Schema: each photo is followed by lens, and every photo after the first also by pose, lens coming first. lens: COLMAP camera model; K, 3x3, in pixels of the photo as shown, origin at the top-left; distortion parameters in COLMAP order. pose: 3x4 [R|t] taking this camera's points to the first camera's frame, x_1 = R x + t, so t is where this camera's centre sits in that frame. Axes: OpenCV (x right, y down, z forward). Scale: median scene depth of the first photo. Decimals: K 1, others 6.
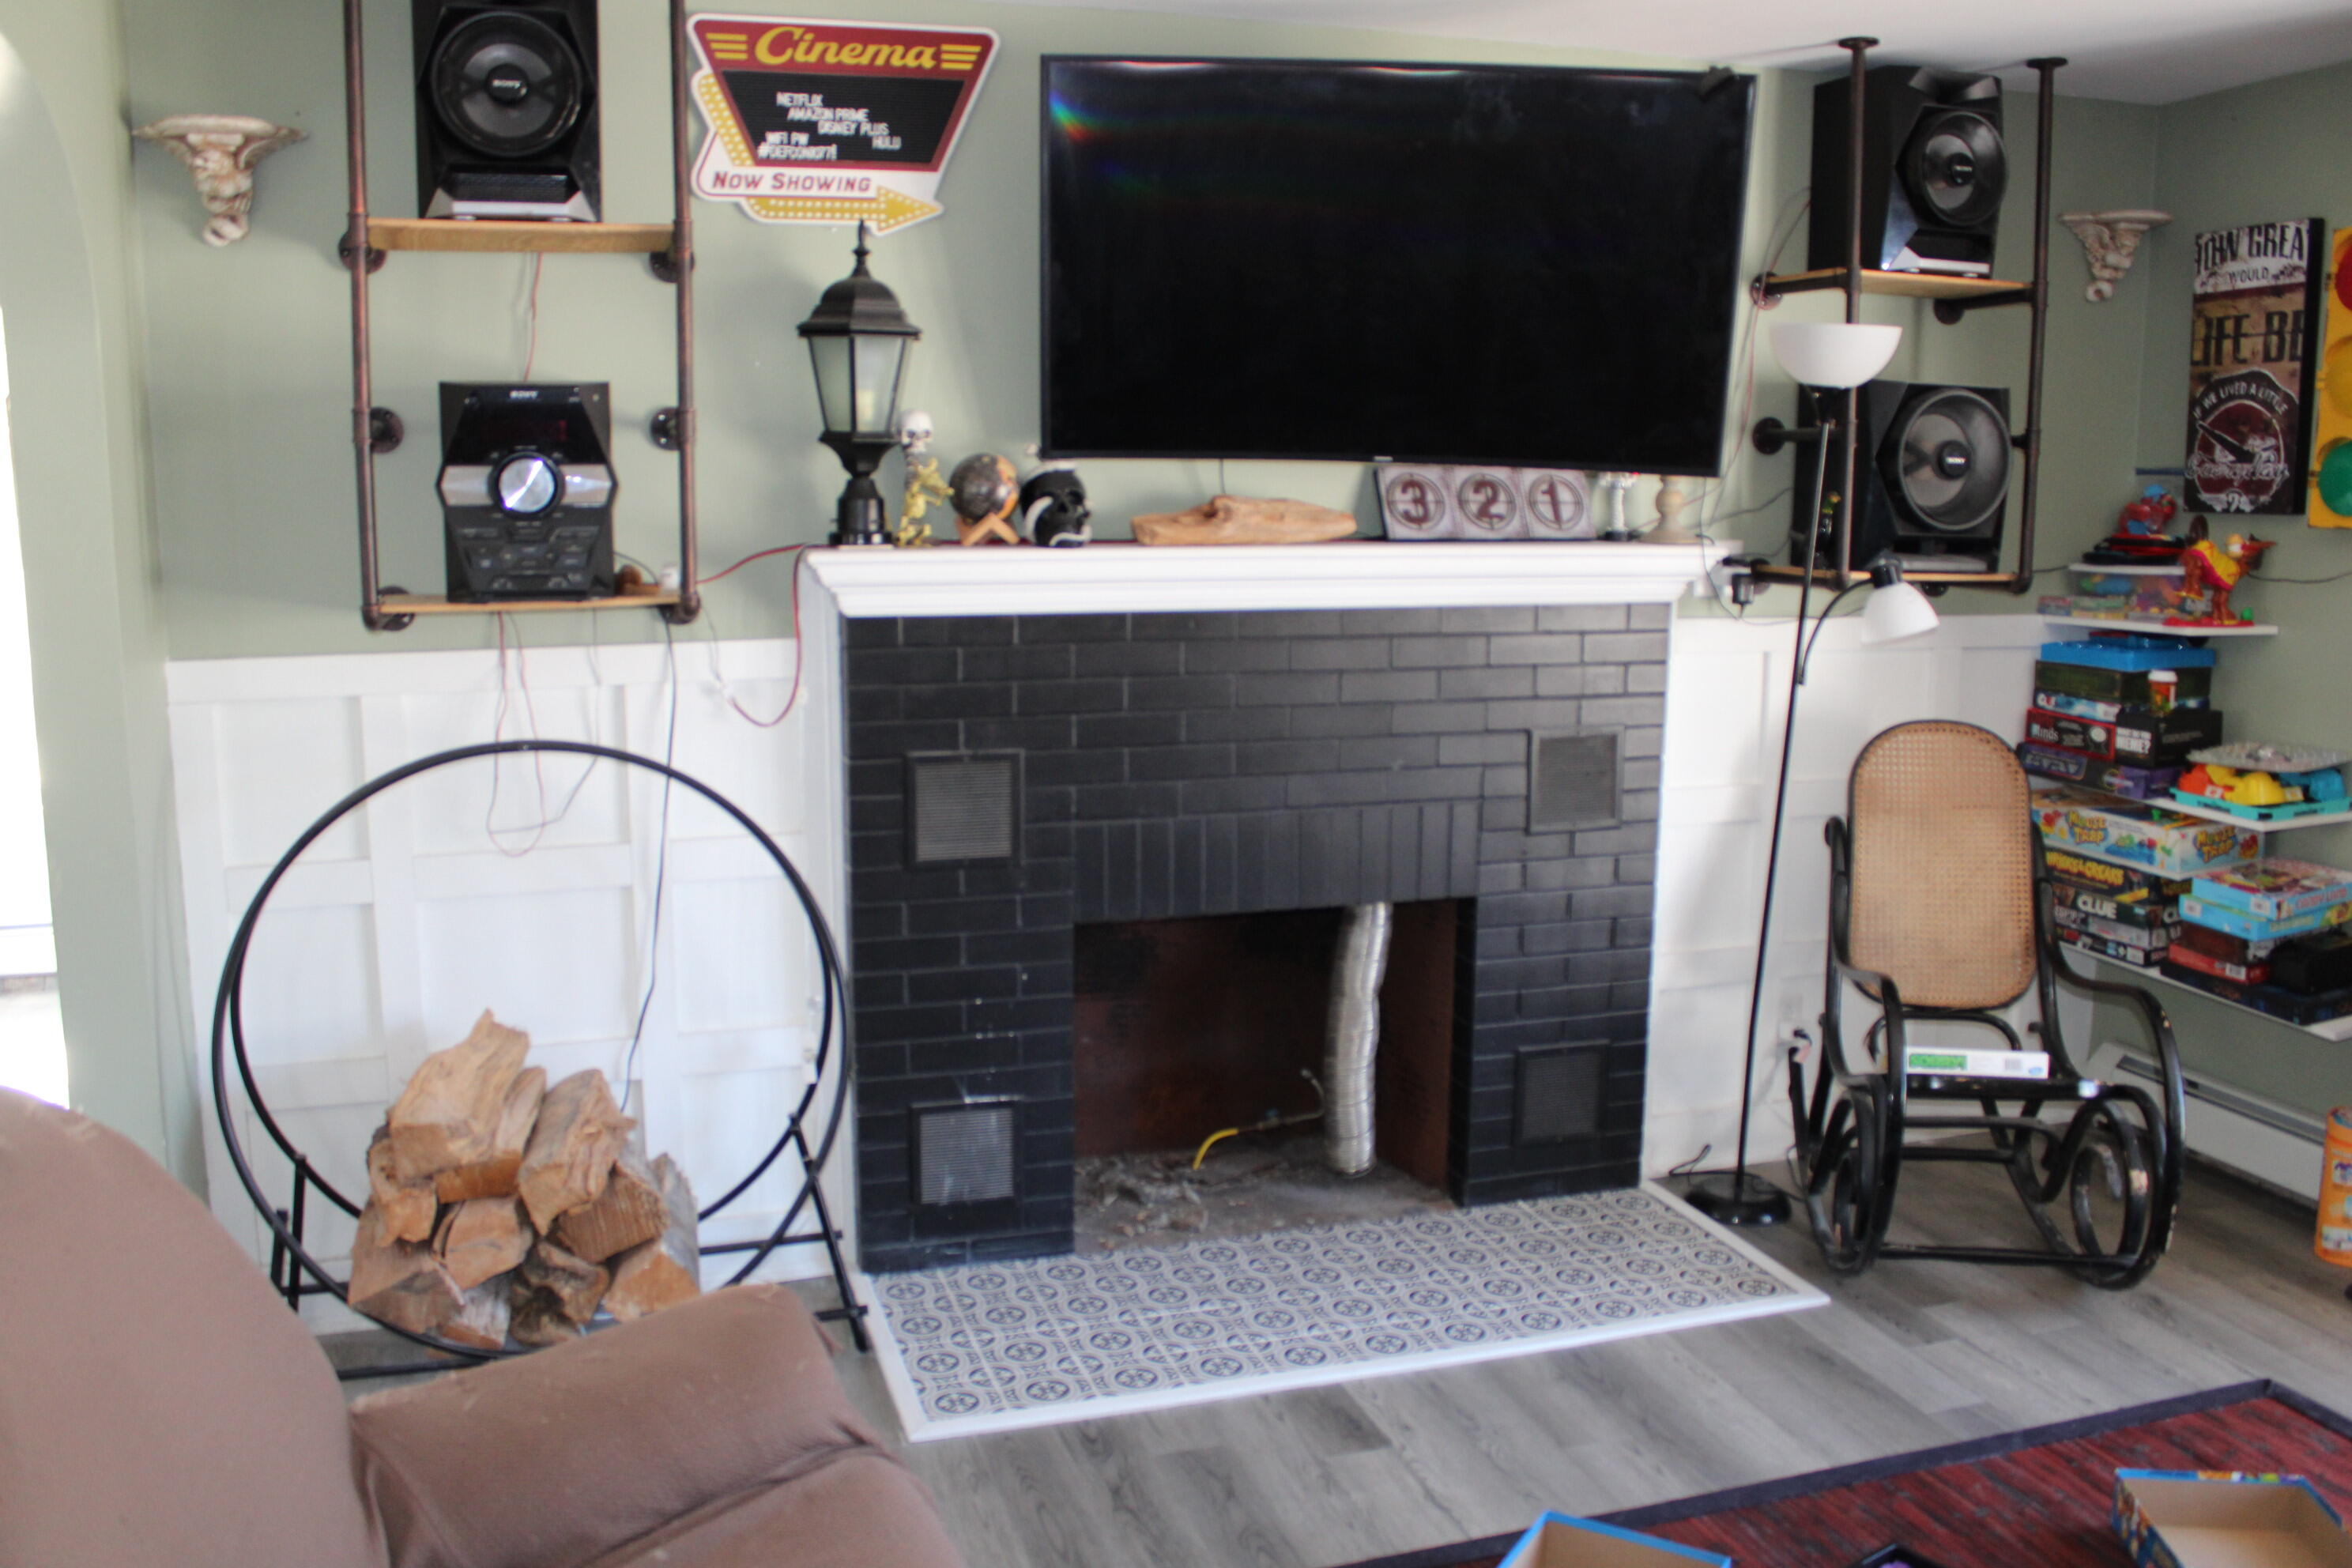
lens RADIAL K [[1968.7, 0, 1172.0], [0, 1968.7, 775.4], [0, 0, 1]] dist [-0.168400, 0.144752]
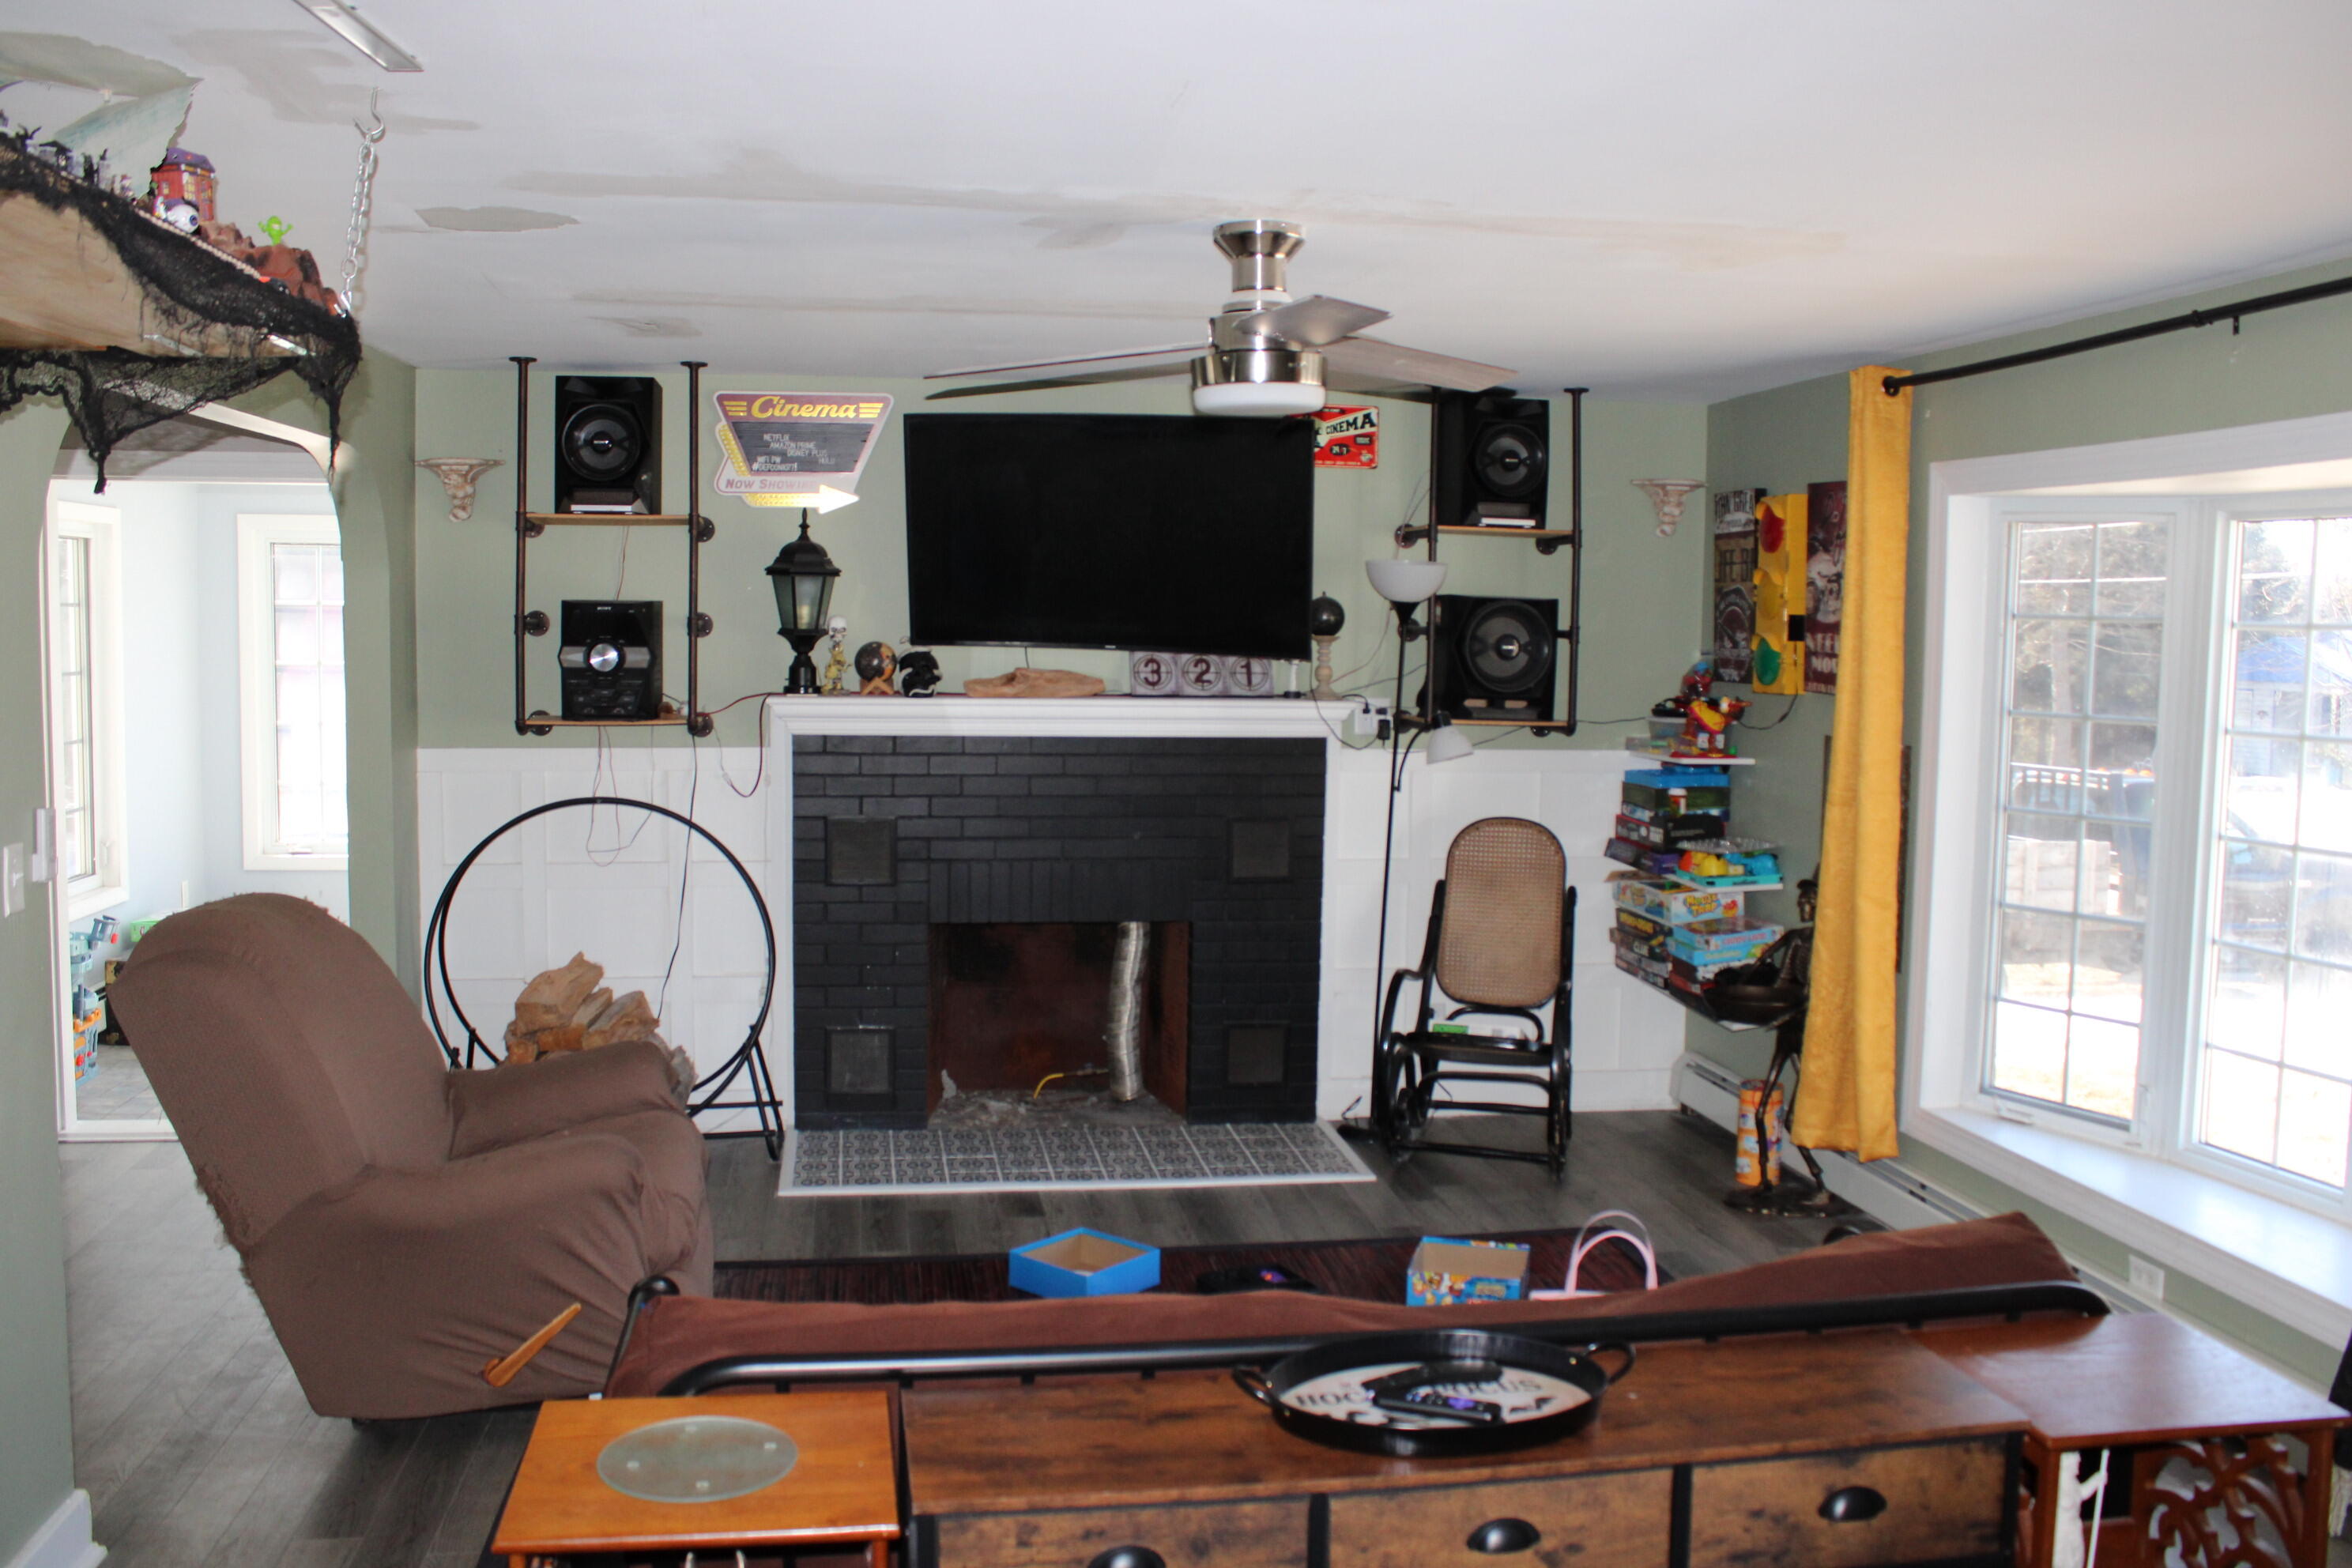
lens RADIAL K [[1968.7, 0, 1172.0], [0, 1968.7, 775.4], [0, 0, 1]] dist [-0.168400, 0.144752]
pose [[0.988360, 0.022662, -0.150437, 0.377918], [-0.034007, 0.996732, -0.073278, 0.062185], [0.148285, 0.077541, 0.985900, -0.578635]]
